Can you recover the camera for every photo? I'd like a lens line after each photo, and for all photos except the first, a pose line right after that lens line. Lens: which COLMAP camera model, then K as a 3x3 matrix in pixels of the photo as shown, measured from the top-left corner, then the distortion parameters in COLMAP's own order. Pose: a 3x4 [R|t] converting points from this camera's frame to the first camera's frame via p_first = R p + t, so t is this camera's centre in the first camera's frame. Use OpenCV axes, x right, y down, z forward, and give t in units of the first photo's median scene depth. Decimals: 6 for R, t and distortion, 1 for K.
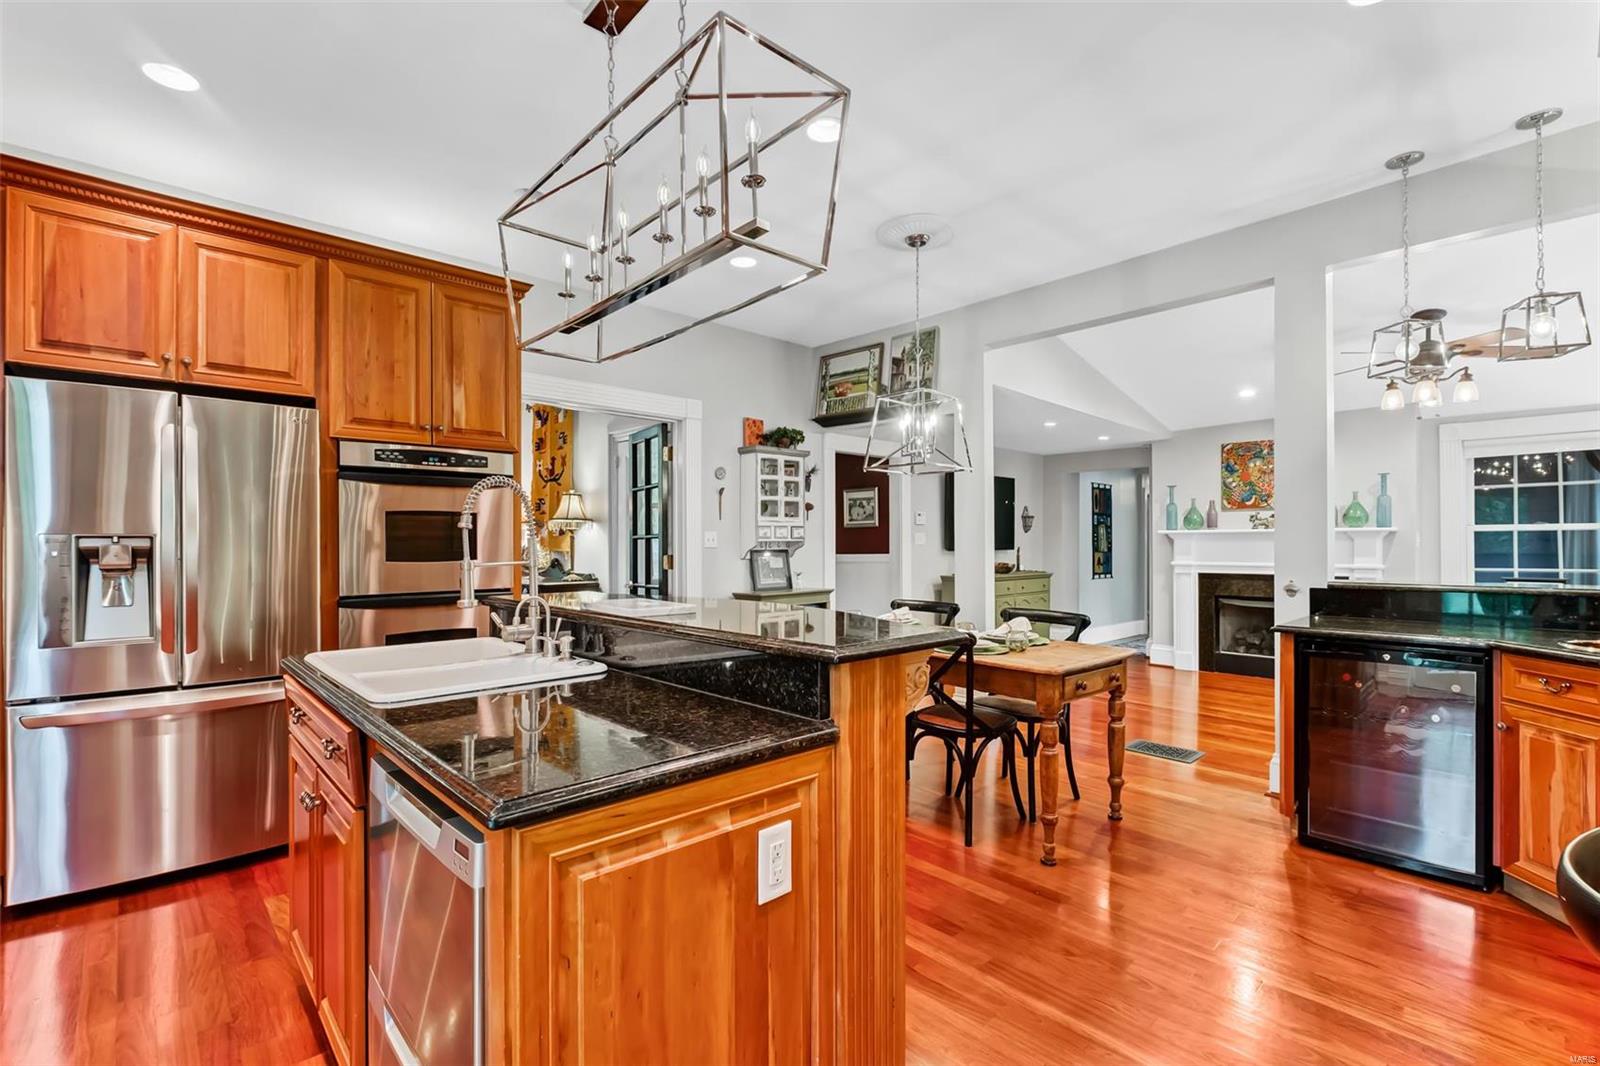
lens RADIAL K [[782.8, 0, 793.5], [0, 782.8, 540.3], [0, 0, 1]] dist [-0.003941, 0.000127]
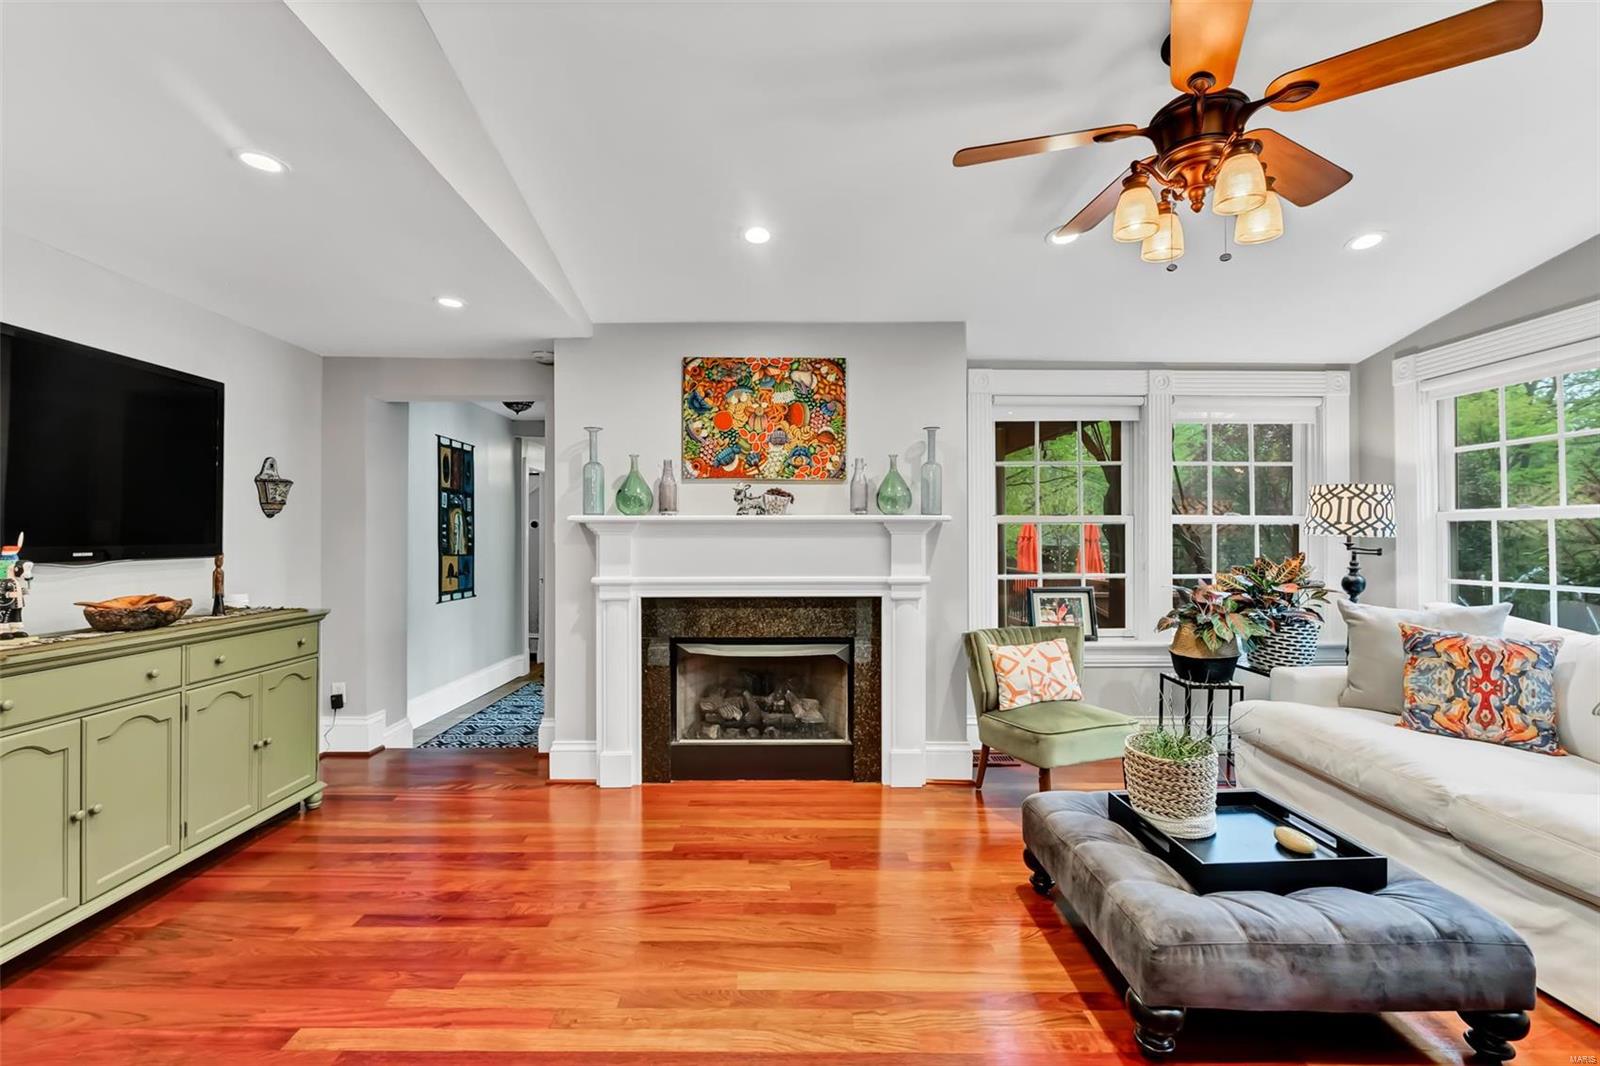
lens RADIAL K [[725.3, 0, 848.0], [0, 725.3, 537.4], [0, 0, 1]] dist [-0.003920, -0.001098]
pose [[0.654218, 0.004007, 0.756296, 0.240944], [-0.003345, 0.999992, -0.002404, 0.002250], [-0.756299, -0.000957, 0.654226, 0.579313]]
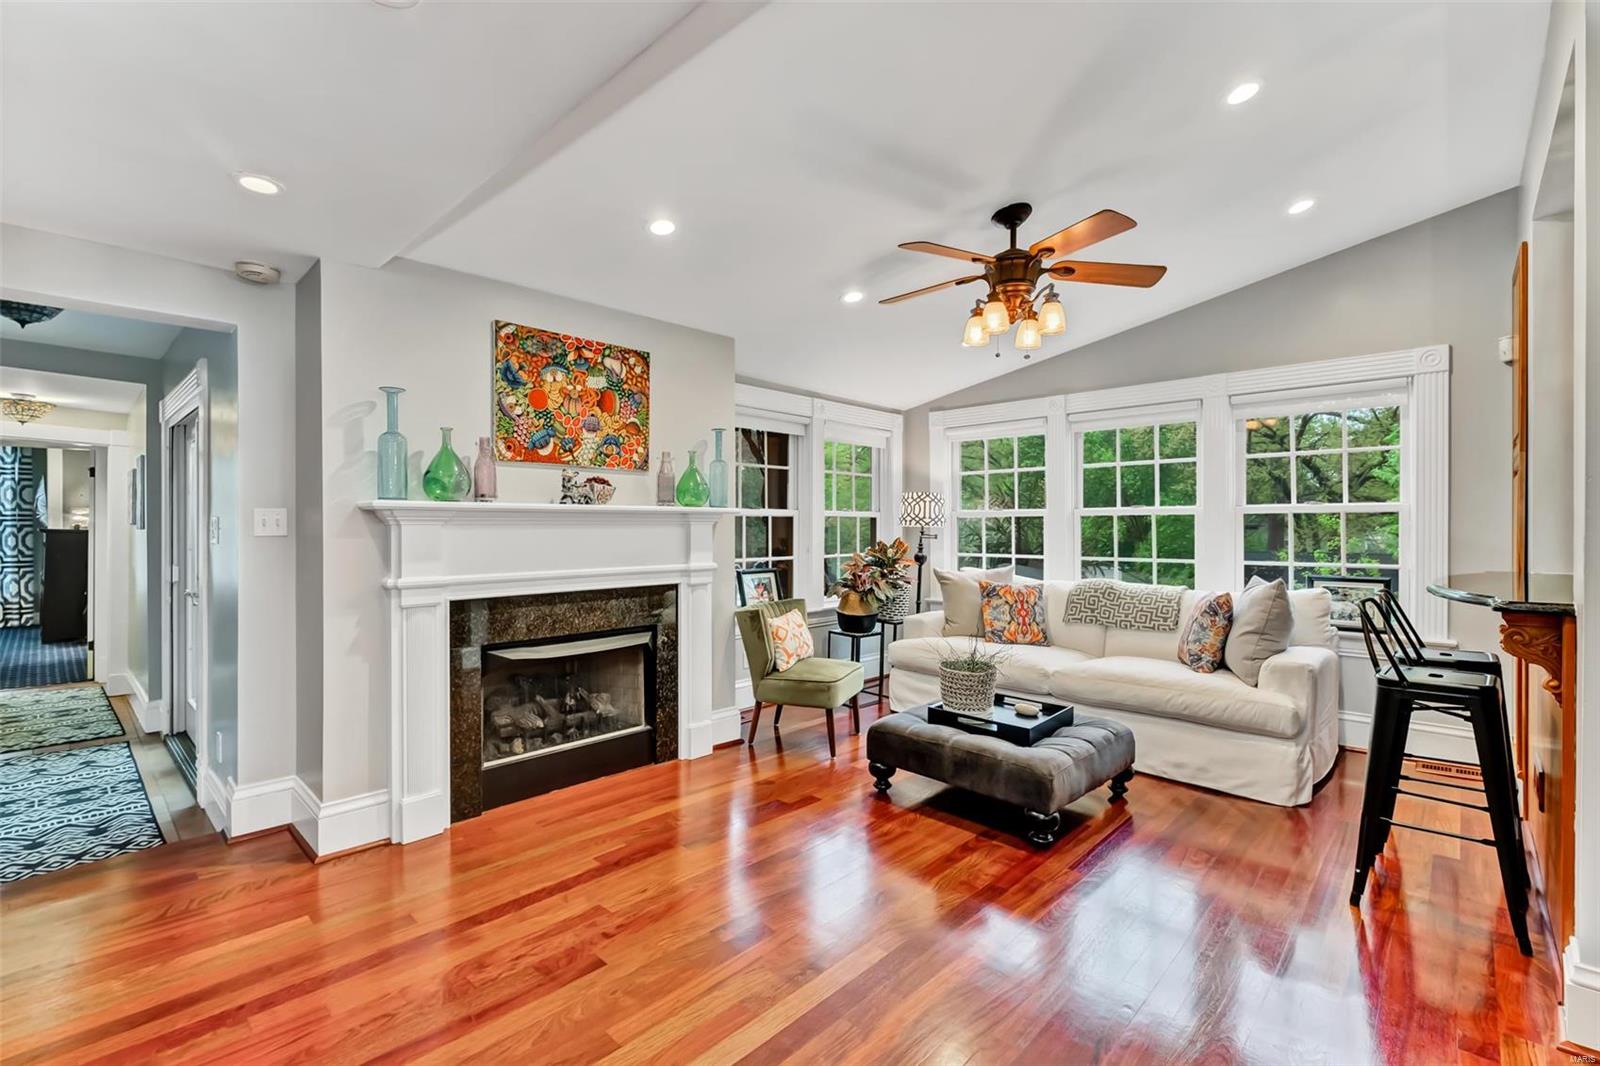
lens RADIAL K [[725.3, 0, 790.7], [0, 725.3, 526.7], [0, 0, 1]] dist [-0.003920, -0.001098]
pose [[-0.087334, 0.002136, 0.996177, 0.099588], [-0.001833, 0.999996, -0.002305, 0.001315], [-0.996177, -0.002027, -0.087329, 0.851296]]
